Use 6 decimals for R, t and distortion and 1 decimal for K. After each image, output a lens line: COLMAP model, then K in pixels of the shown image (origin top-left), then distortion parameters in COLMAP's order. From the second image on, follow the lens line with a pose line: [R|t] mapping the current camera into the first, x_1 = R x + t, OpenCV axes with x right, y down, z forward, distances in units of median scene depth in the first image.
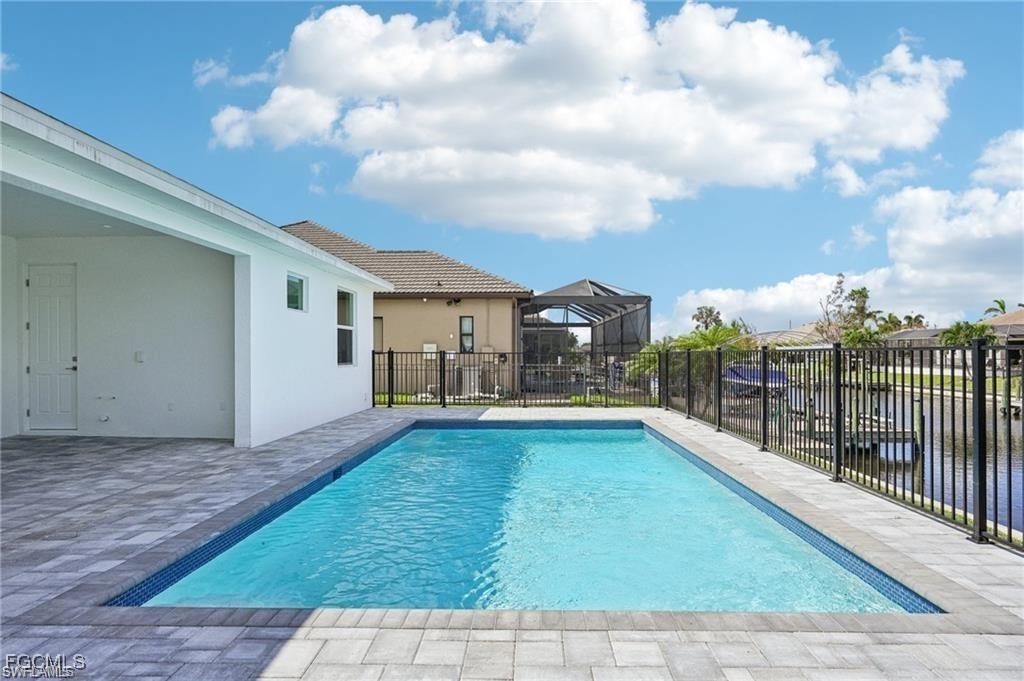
lens RADIAL K [[621.7, 0, 513.7], [0, 621.7, 344.2], [0, 0, 1]] dist [-0.000571, -0.000831]
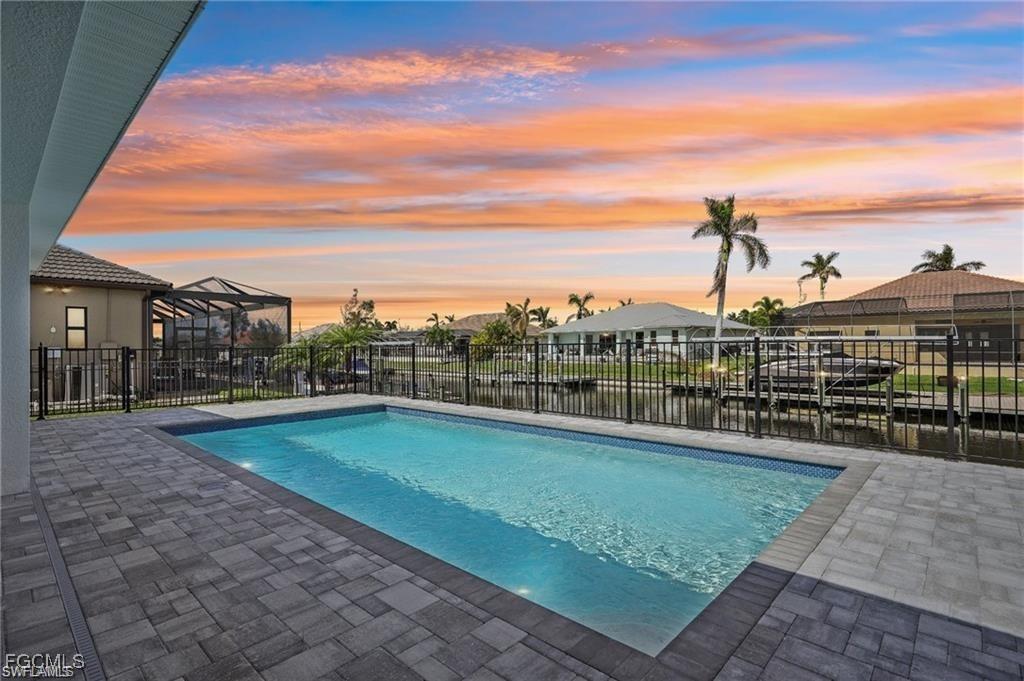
lens RADIAL K [[492.6, 0, 515.9], [0, 492.6, 343.0], [0, 0, 1]] dist [-0.001957, 0.000011]
pose [[0.664804, -0.000986, 0.747017, -0.264153], [-0.002070, 0.999993, 0.003163, 0.001873], [-0.747015, -0.003649, 0.664798, 0.144621]]
